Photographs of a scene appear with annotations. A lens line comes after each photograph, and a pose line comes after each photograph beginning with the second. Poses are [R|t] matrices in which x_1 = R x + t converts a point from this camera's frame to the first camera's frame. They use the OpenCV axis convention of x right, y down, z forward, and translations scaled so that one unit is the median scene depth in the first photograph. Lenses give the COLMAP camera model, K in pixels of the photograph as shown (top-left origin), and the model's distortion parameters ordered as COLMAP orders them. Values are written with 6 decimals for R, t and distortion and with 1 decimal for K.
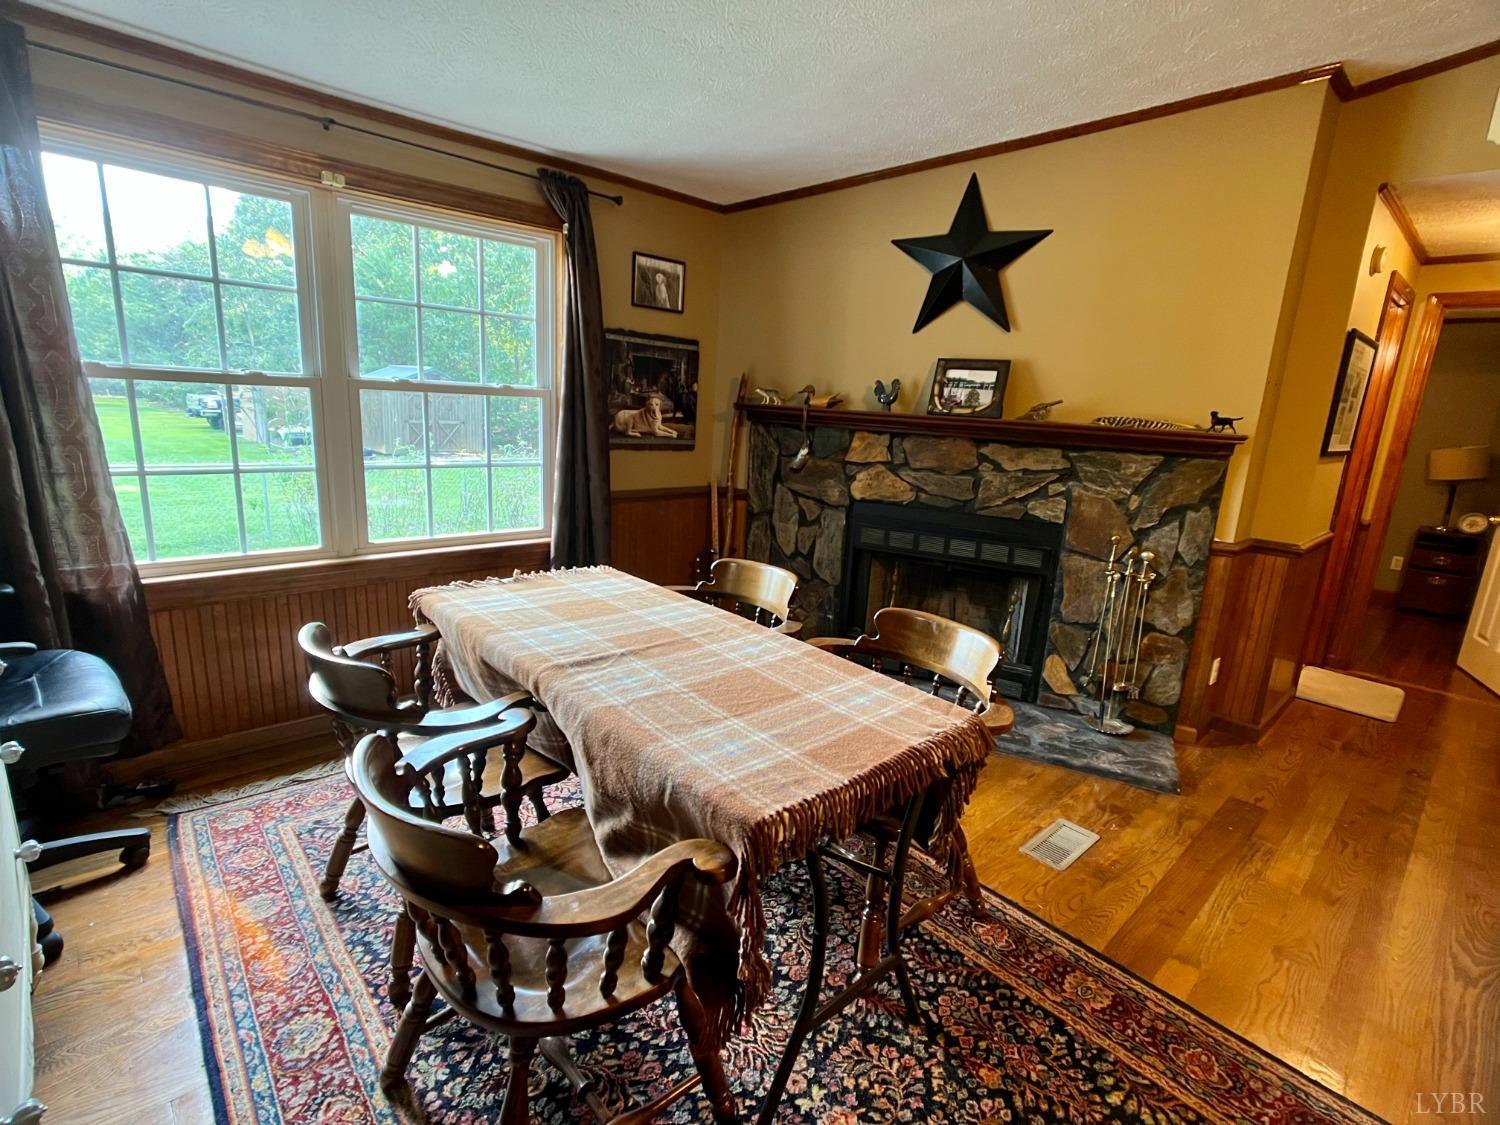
lens RADIAL K [[726.1, 0, 757.3], [0, 726.1, 567.4], [0, 0, 1]] dist [-0.002101, 0.001400]
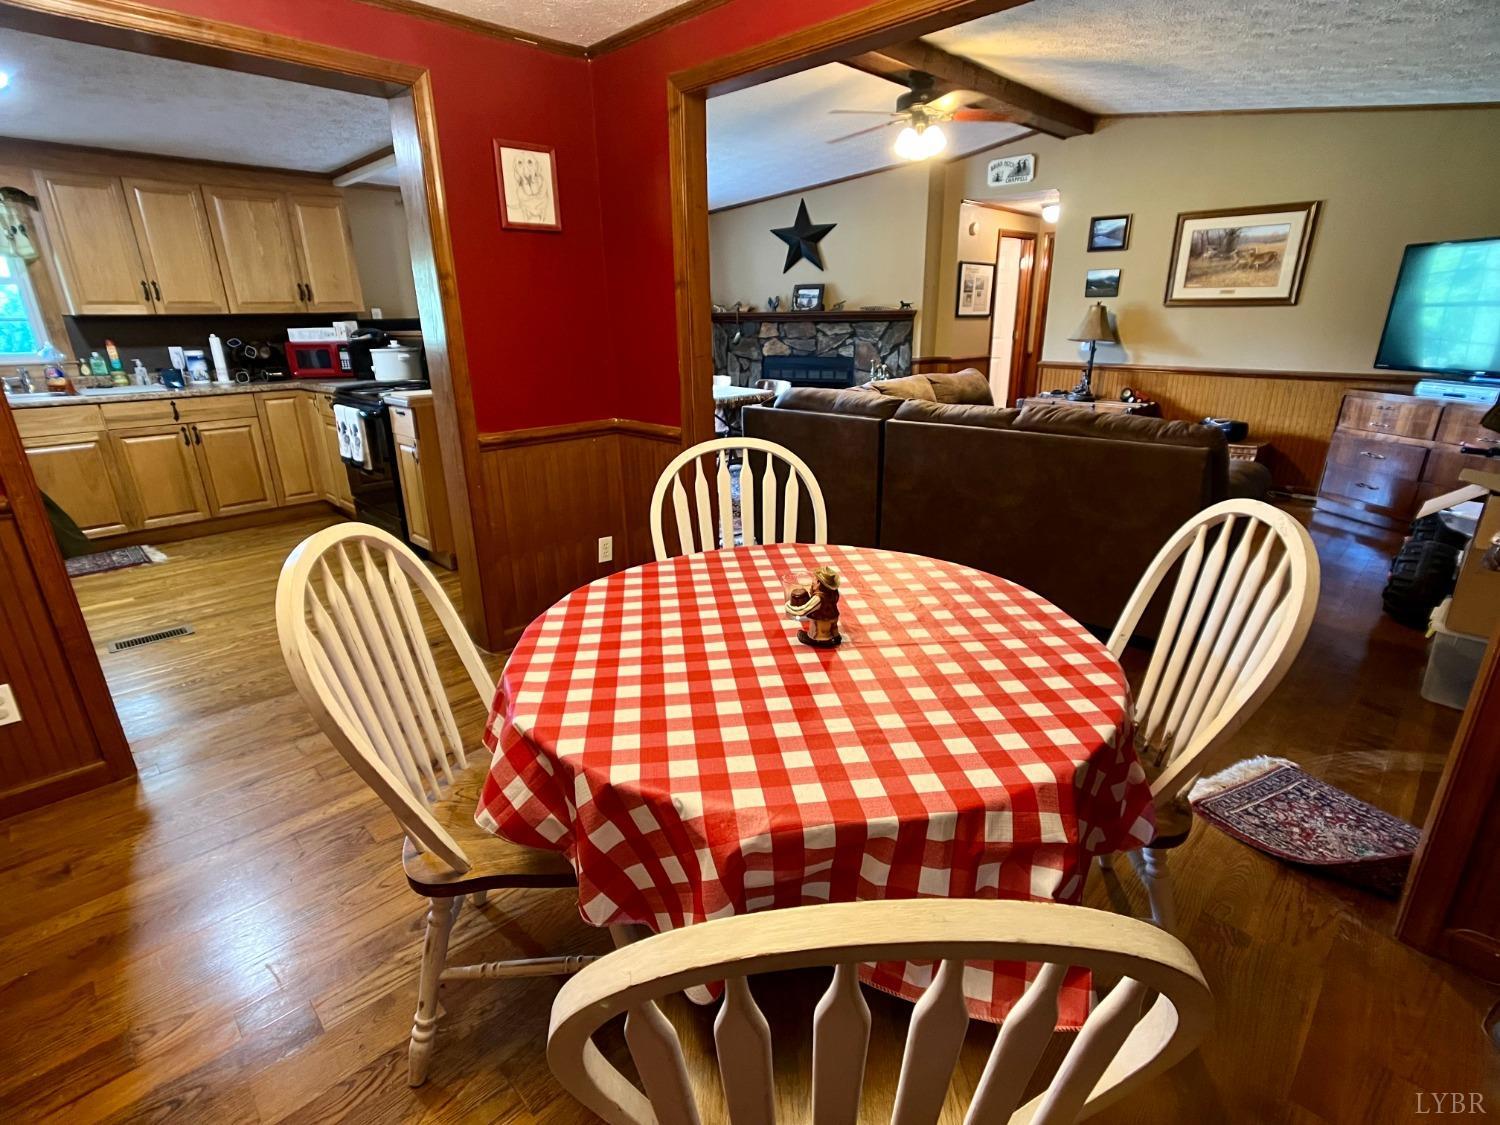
lens RADIAL K [[726.1, 0, 757.3], [0, 726.1, 567.4], [0, 0, 1]] dist [-0.002101, 0.001400]
pose [[0.997129, -0.075580, 0.004722, 0.062890], [0.074646, 0.991476, 0.106789, 0.318828], [-0.012753, -0.106130, 0.994270, -1.285243]]
